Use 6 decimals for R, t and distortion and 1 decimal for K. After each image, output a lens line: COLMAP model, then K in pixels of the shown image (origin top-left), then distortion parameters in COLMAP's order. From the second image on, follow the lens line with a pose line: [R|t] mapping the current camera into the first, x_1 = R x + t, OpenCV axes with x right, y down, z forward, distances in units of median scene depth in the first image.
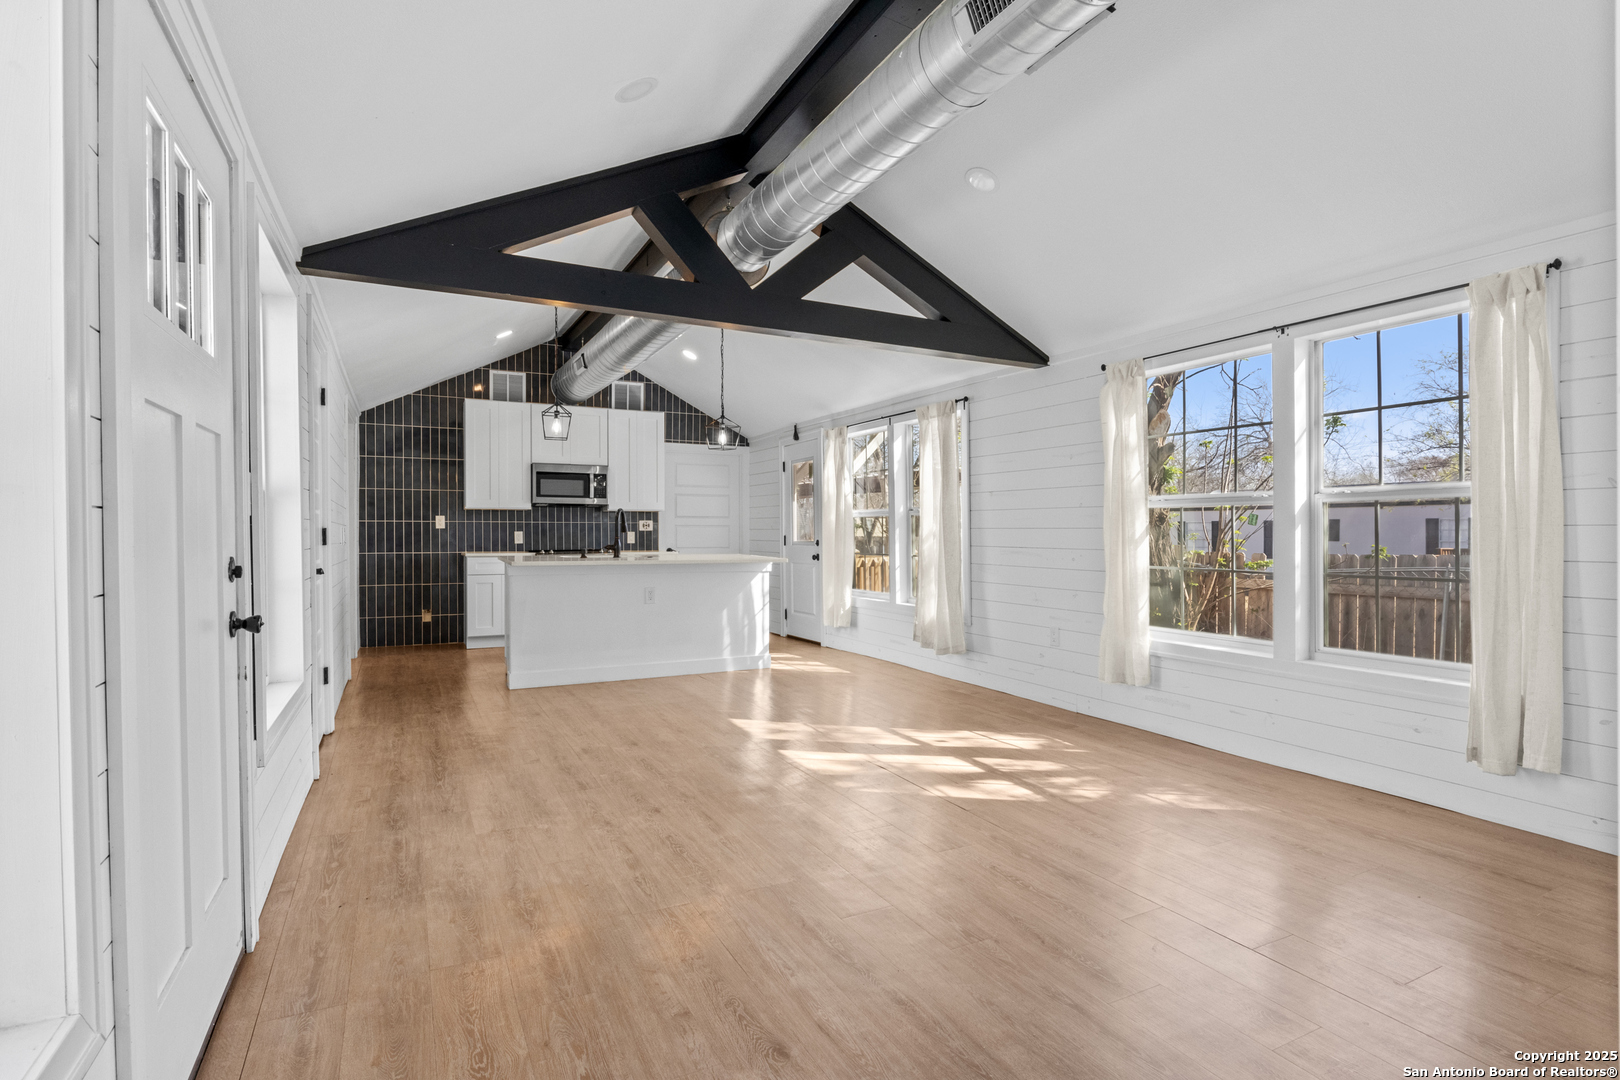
lens RADIAL K [[803.9, 0, 817.0], [0, 803.9, 539.8], [0, 0, 1]] dist [-0.005274, -0.000397]
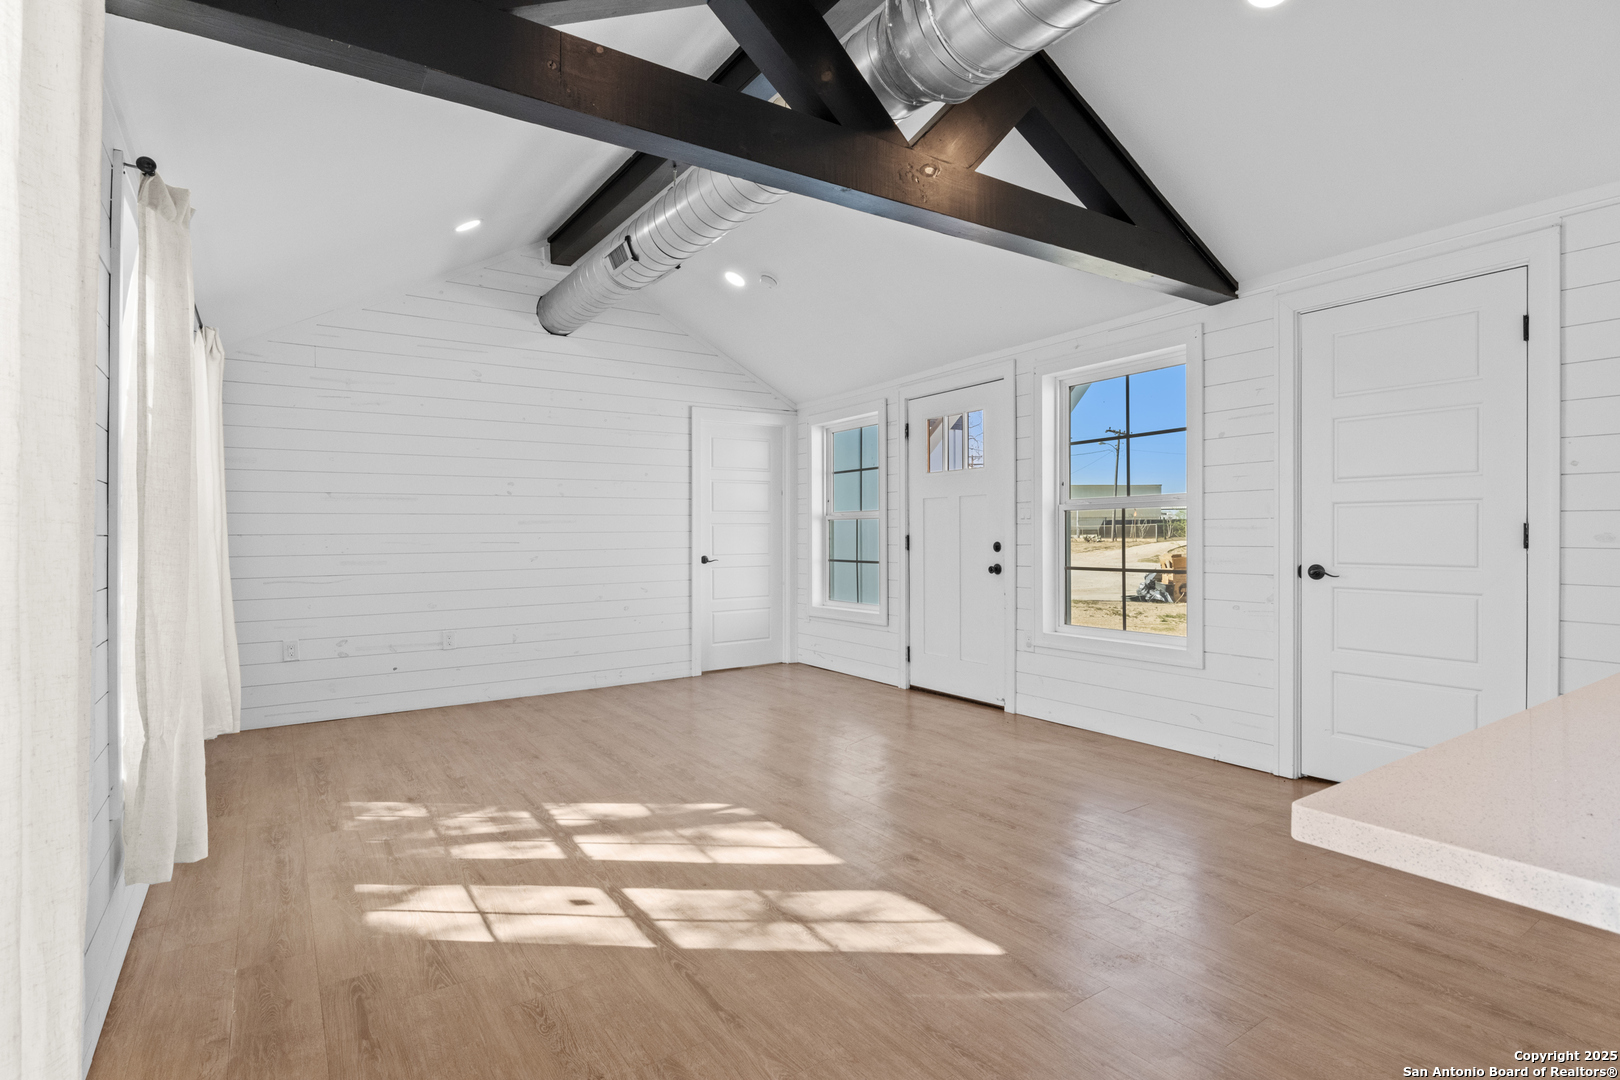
lens RADIAL K [[803.9, 0, 817.0], [0, 803.9, 539.8], [0, 0, 1]] dist [-0.005274, -0.000397]
pose [[-0.992730, 0.010920, -0.119869, 0.030336], [0.008396, 0.999733, 0.021534, -0.010962], [0.120072, 0.020371, -0.992556, 0.872718]]
